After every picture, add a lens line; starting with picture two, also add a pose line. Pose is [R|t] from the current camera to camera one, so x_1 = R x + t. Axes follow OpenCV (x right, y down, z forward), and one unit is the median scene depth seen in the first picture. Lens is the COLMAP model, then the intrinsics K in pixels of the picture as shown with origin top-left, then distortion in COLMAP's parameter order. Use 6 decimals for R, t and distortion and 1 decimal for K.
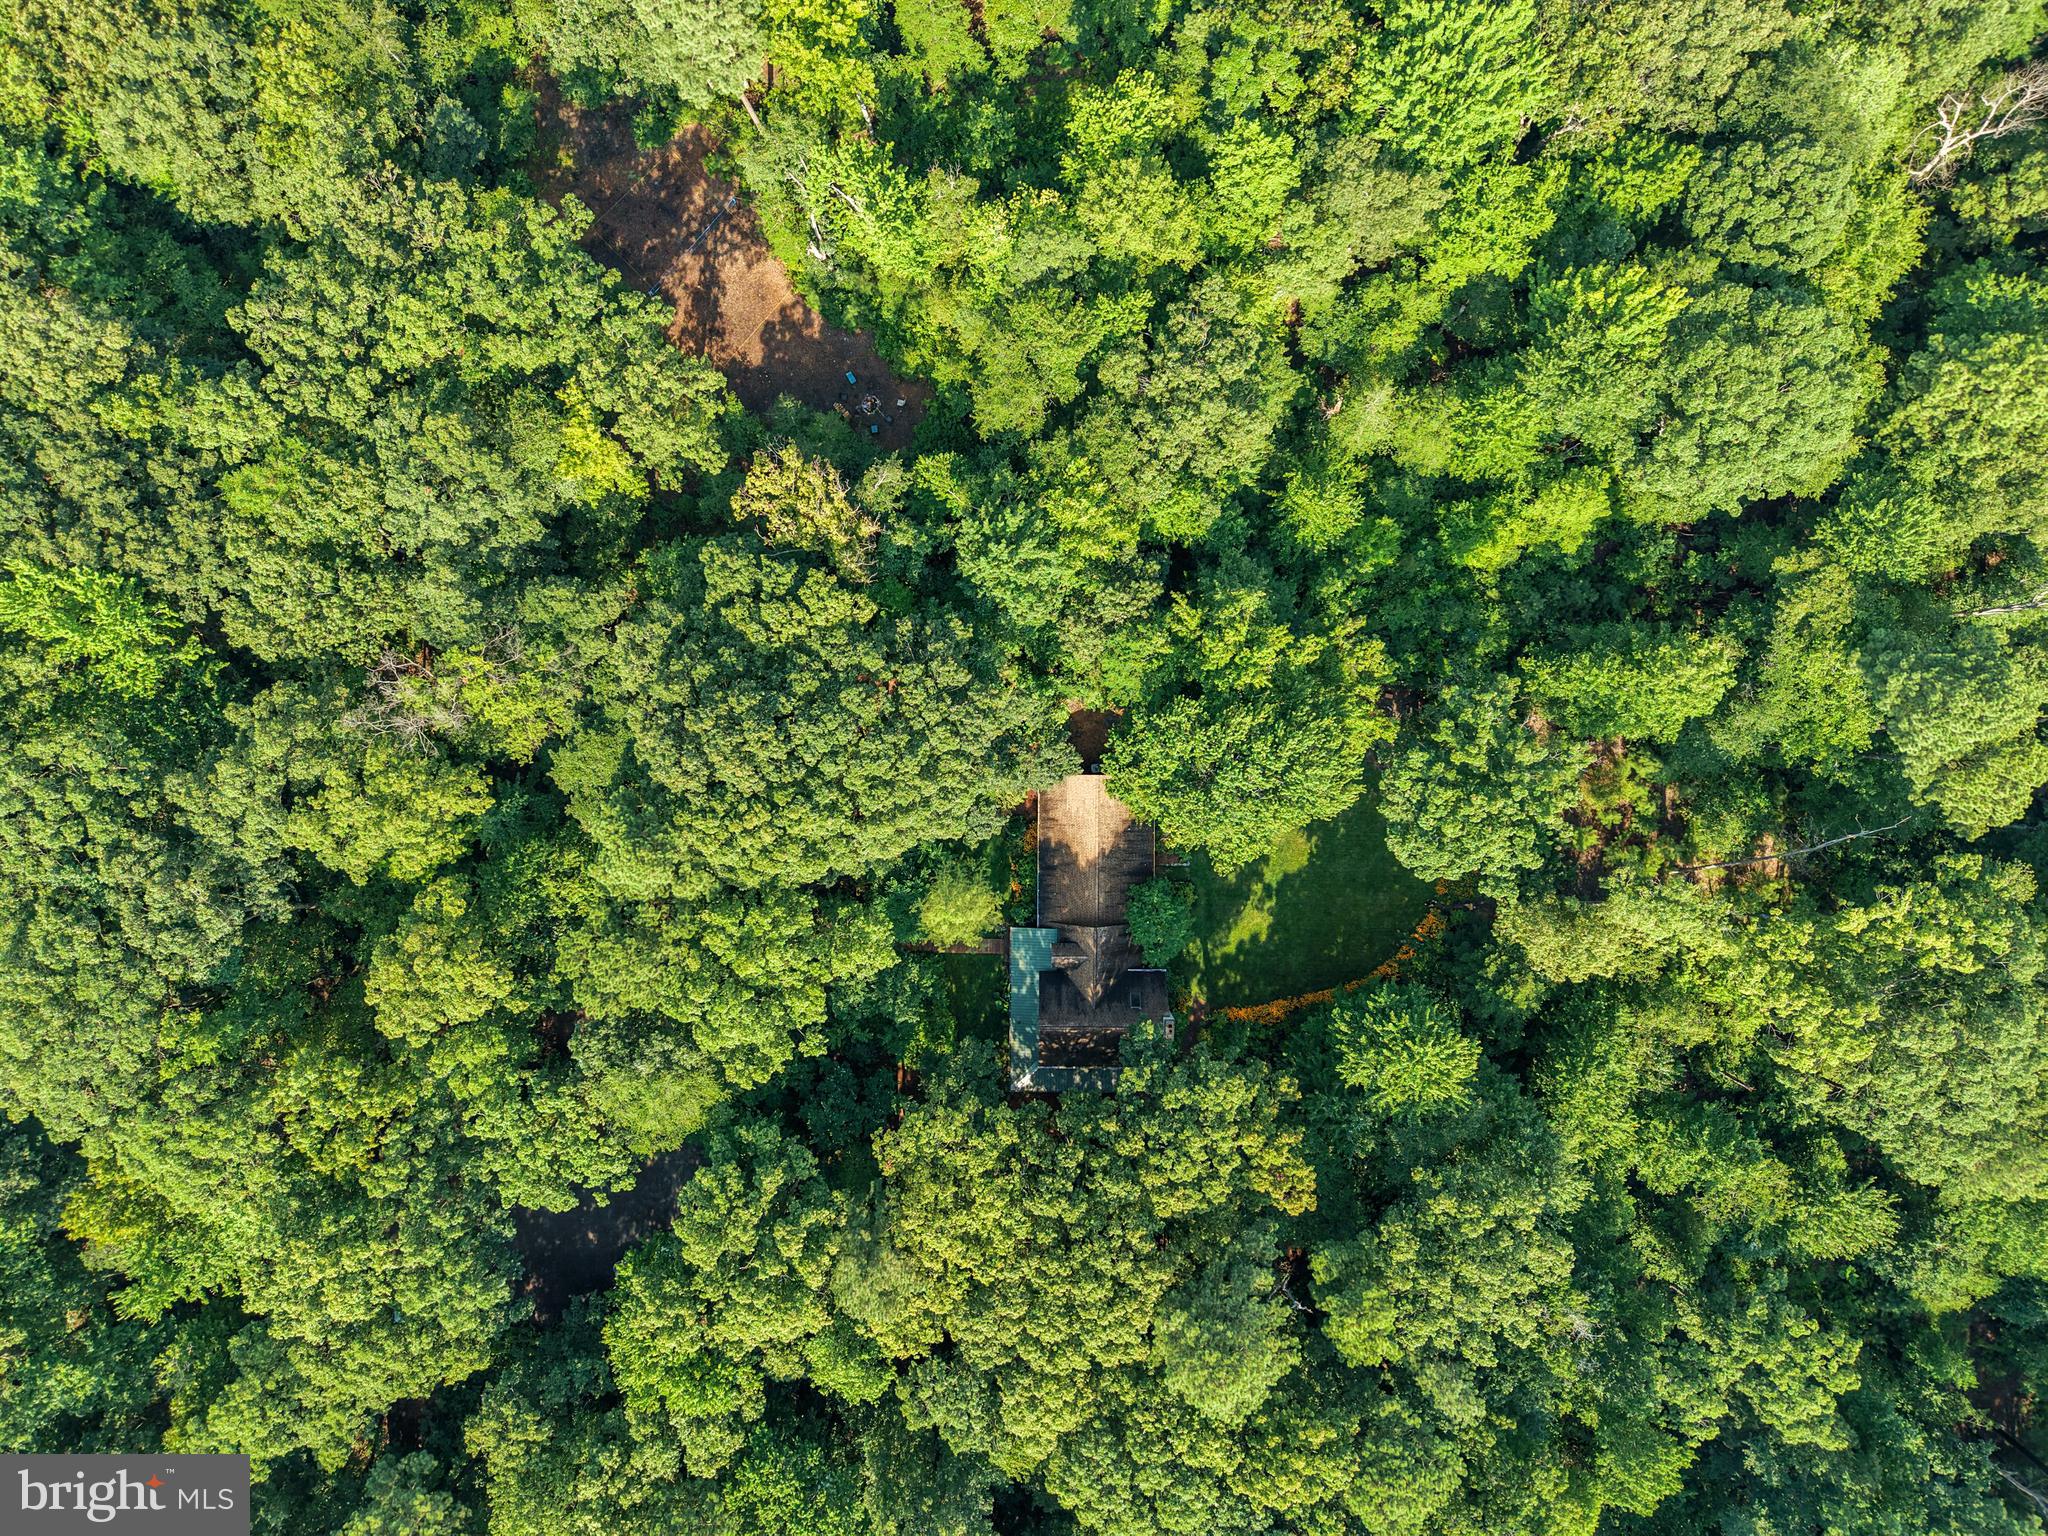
lens RADIAL K [[1430.5, 0, 1013.0], [0, 1430.5, 757.4], [0, 0, 1]] dist [-0.000302, -0.005144]
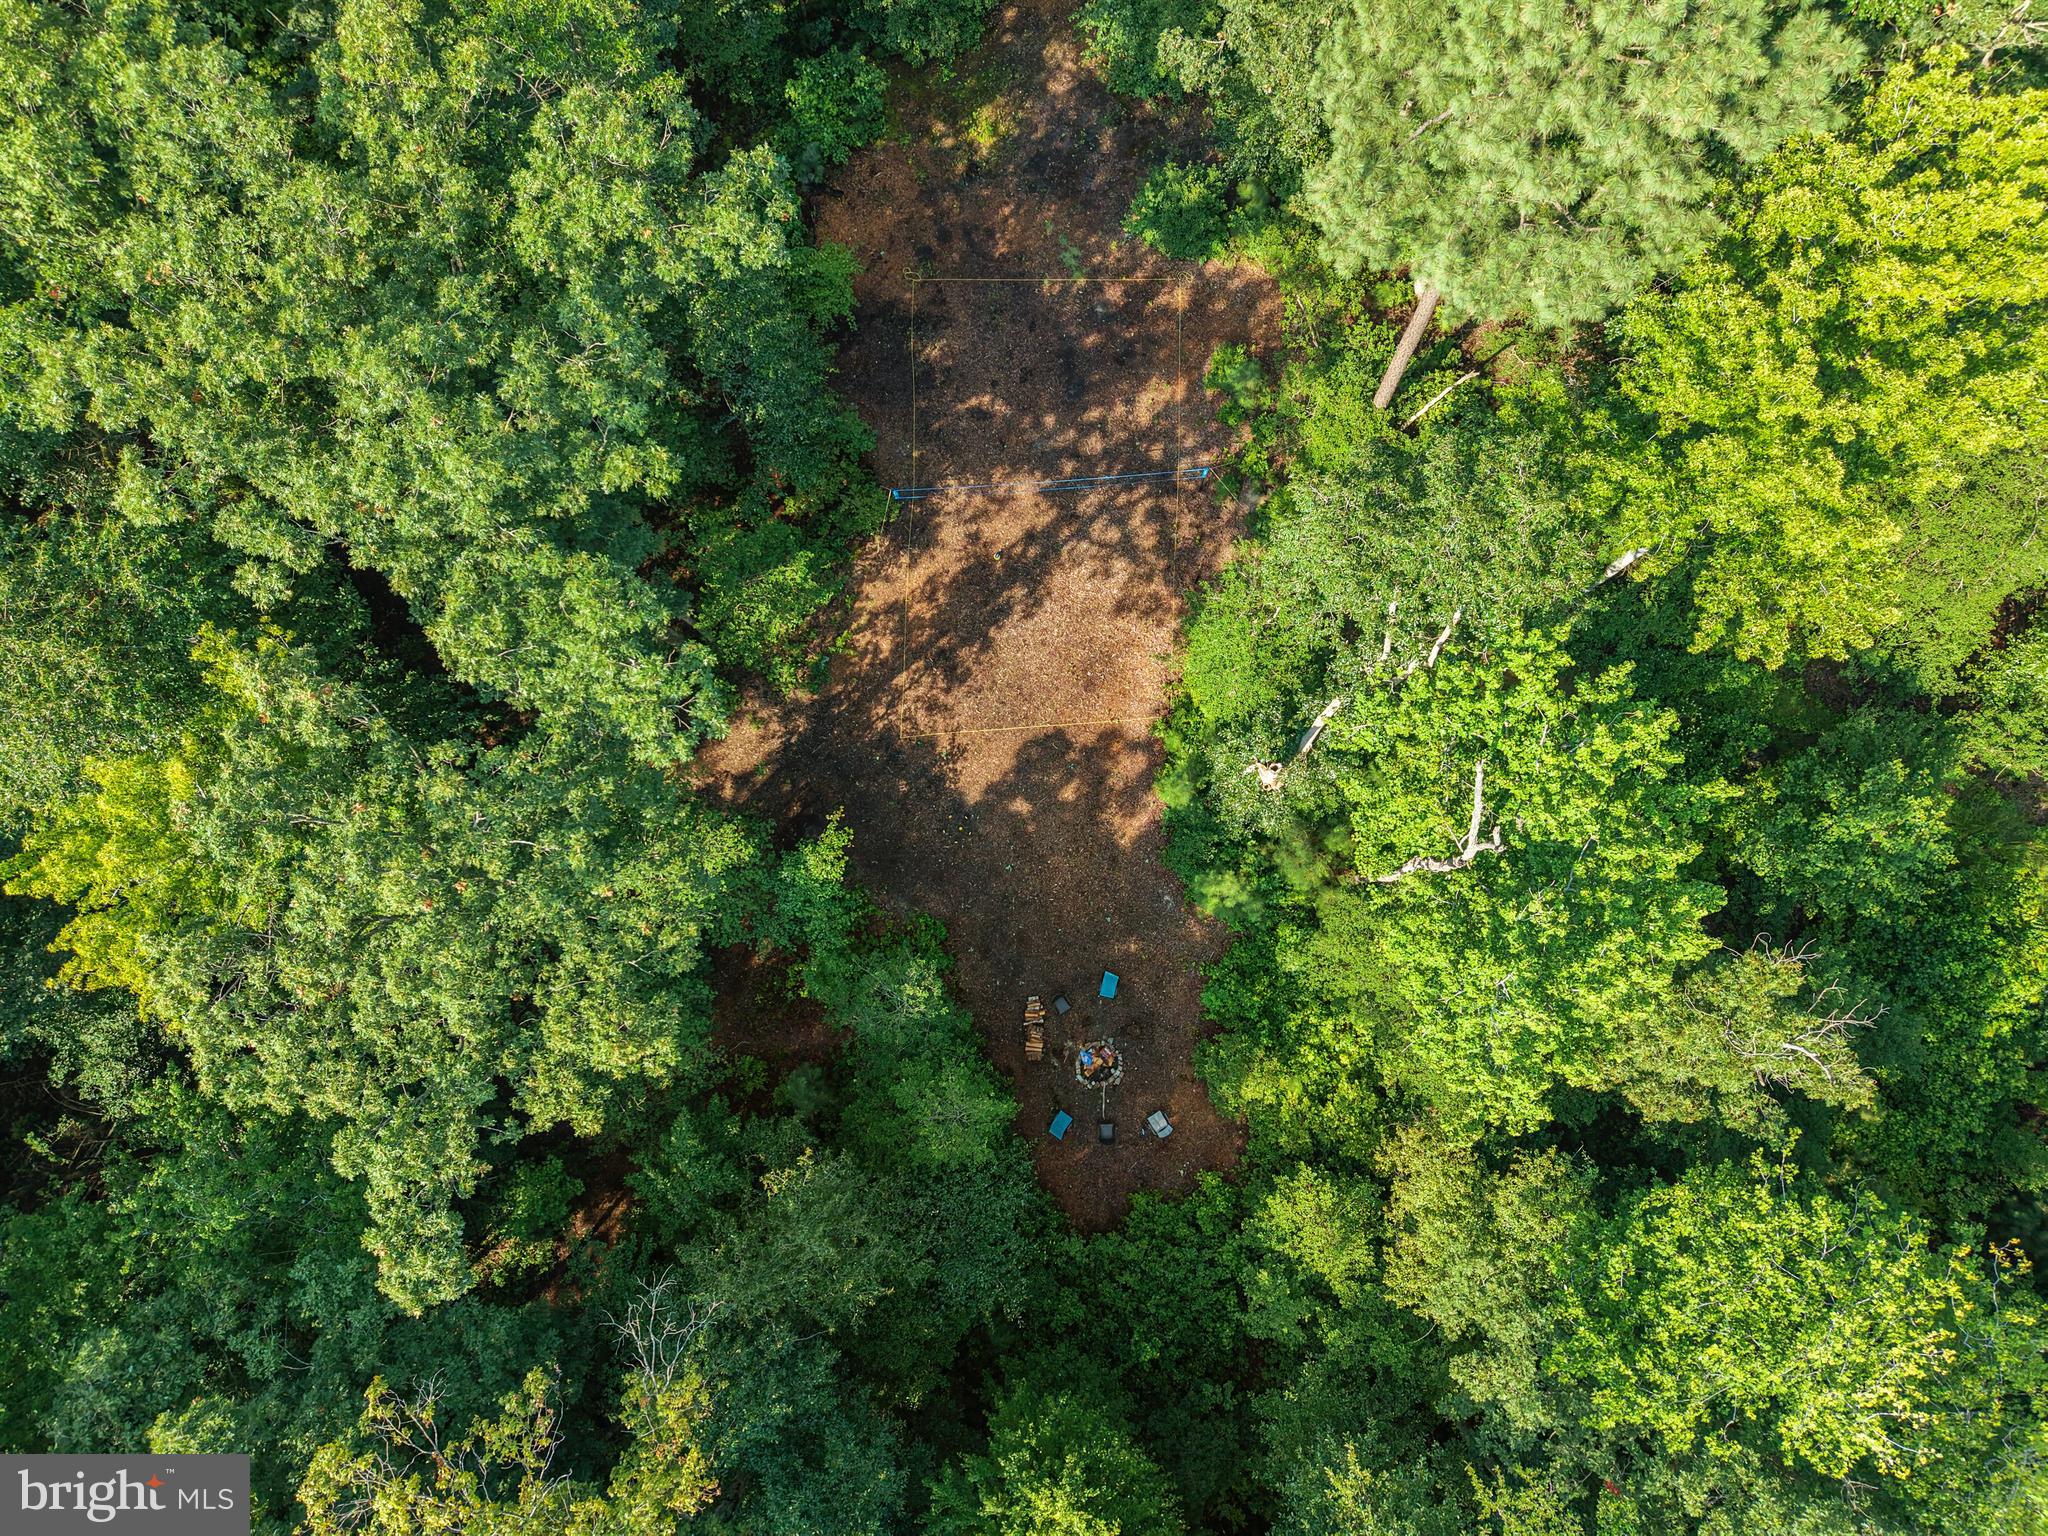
lens RADIAL K [[1430.5, 0, 1024.4], [0, 1430.5, 769.4], [0, 0, 1]] dist [-0.000302, -0.005144]
pose [[0.713534, 0.695961, -0.080670, -0.141681], [-0.700459, 0.711099, -0.060792, -0.271361], [0.015056, 0.099884, 0.994885, 0.611532]]
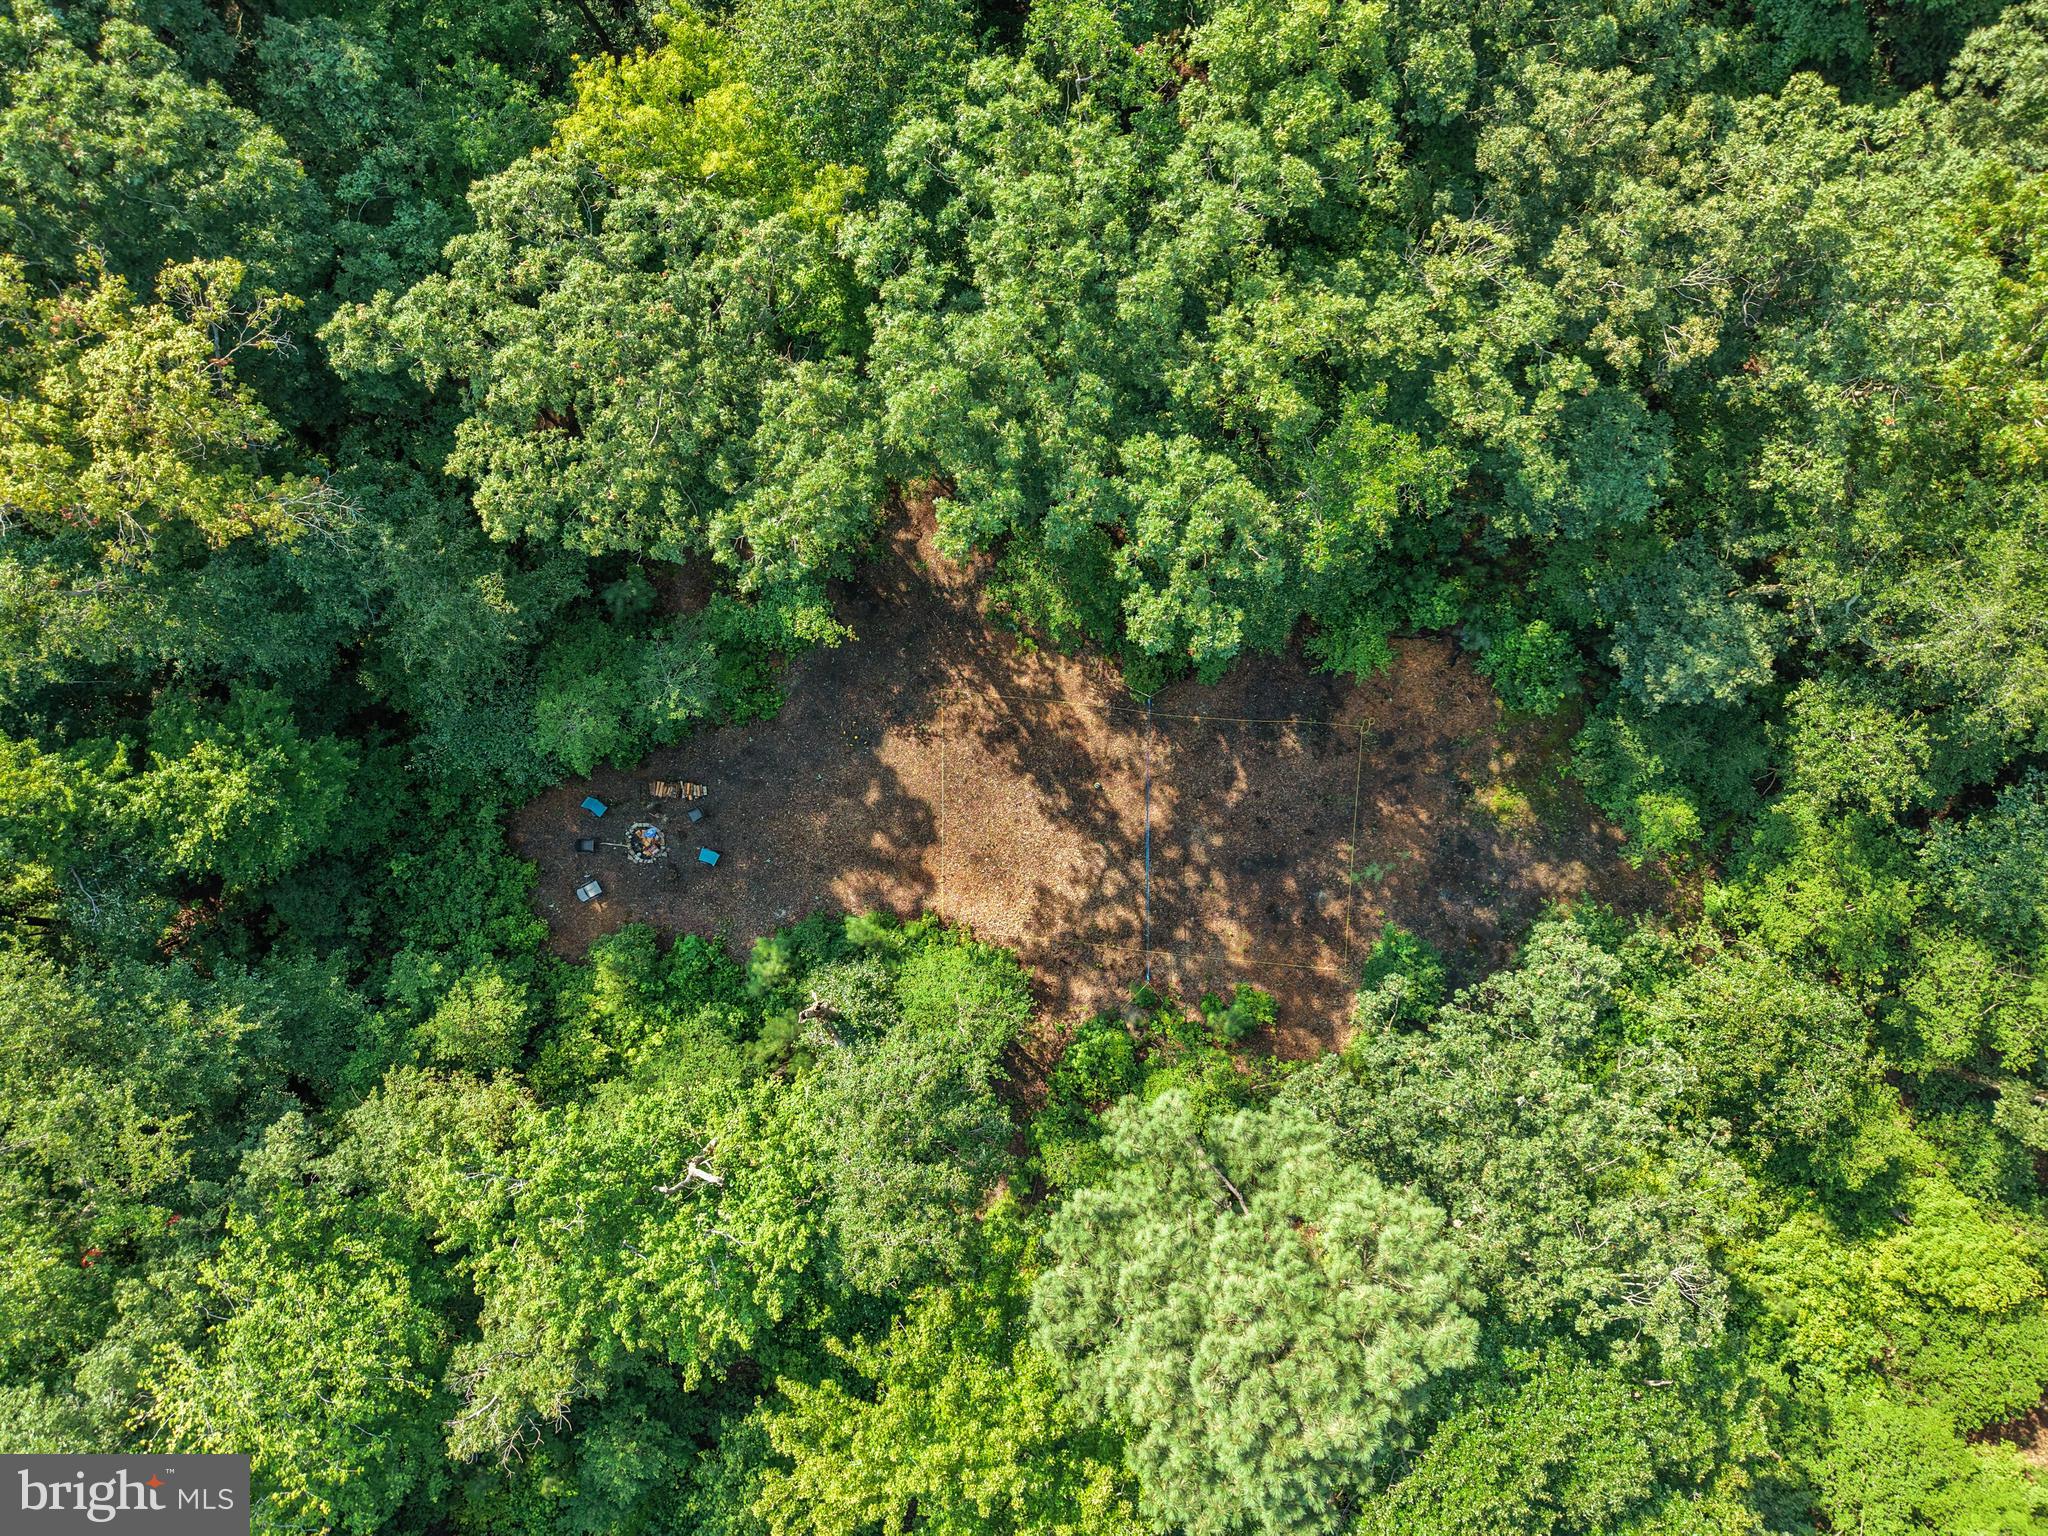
lens RADIAL K [[1430.5, 0, 1017.2], [0, 1430.5, 765.7], [0, 0, 1]] dist [-0.000302, -0.005144]
pose [[-0.748148, 0.663422, 0.012071, -0.213810], [-0.663207, -0.748227, 0.017675, -0.320875], [0.020758, 0.005217, 0.999771, 0.553211]]
